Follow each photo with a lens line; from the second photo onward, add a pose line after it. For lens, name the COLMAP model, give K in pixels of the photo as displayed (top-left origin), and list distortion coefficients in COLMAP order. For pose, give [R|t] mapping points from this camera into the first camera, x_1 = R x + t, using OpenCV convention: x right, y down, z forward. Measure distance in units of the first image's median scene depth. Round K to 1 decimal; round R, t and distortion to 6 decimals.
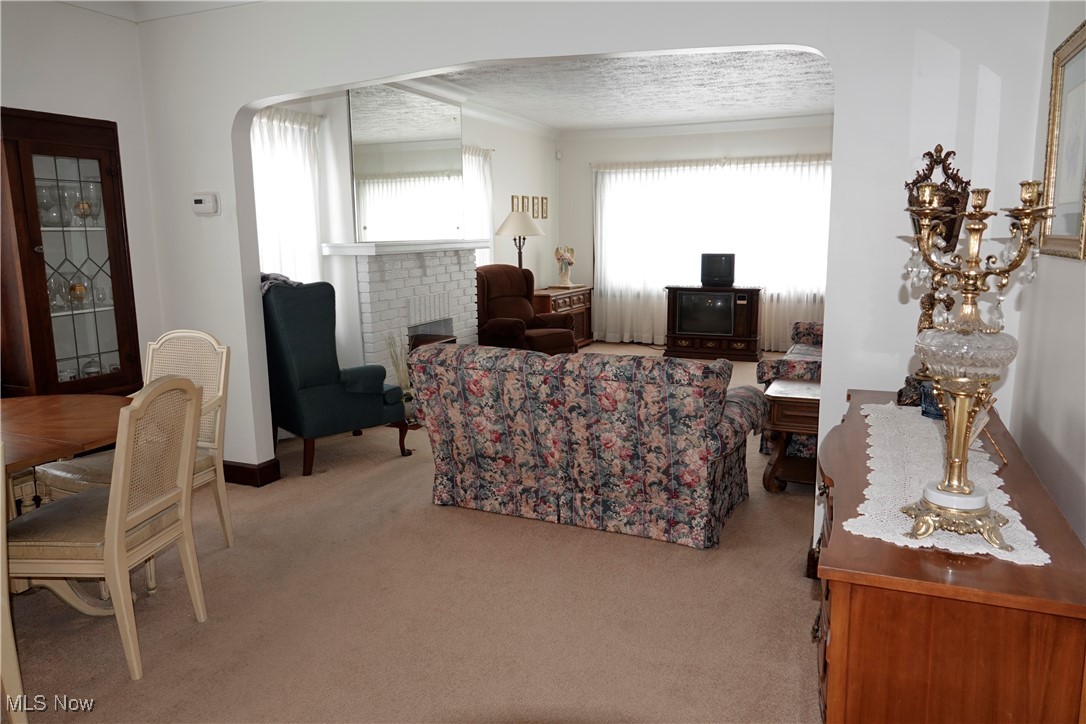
lens RADIAL K [[749.1, 0, 547.0], [0, 749.1, 357.9], [0, 0, 1]] dist [-0.000896, 0.000400]
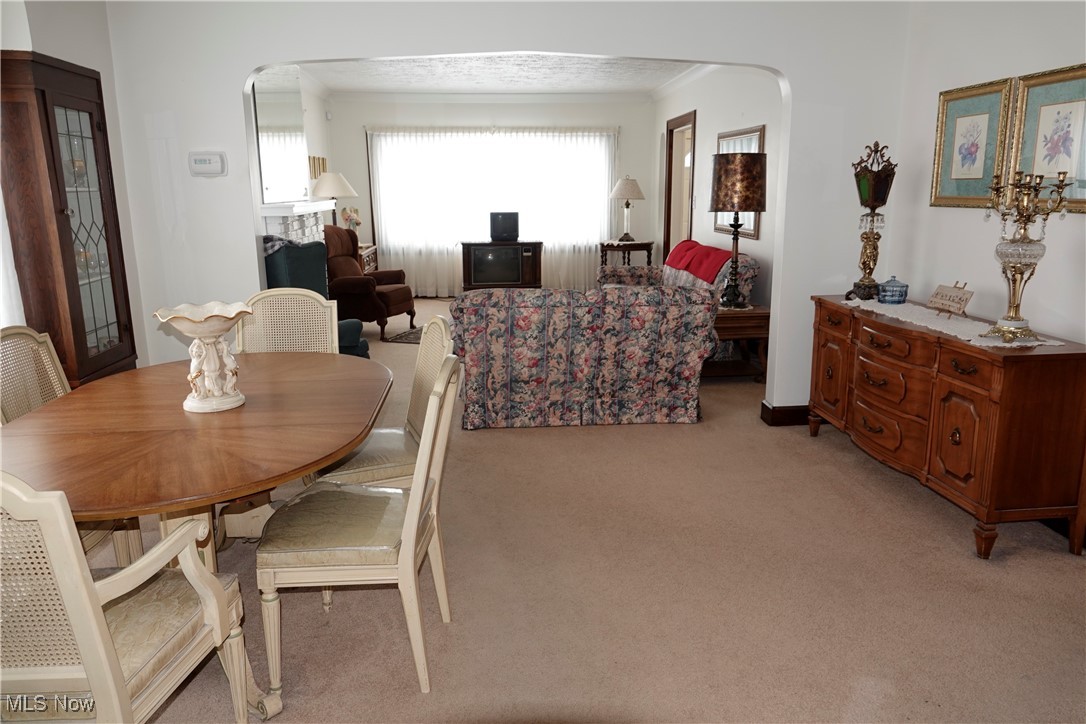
lens RADIAL K [[755.2, 0, 543.0], [0, 755.2, 362.0], [0, 0, 1]] dist [-0.001919, 0.000919]
pose [[0.875463, -0.104253, 0.471906, -0.647489], [0.078349, 0.994155, 0.074278, 0.014061], [-0.476892, -0.028054, 0.878514, -0.092059]]
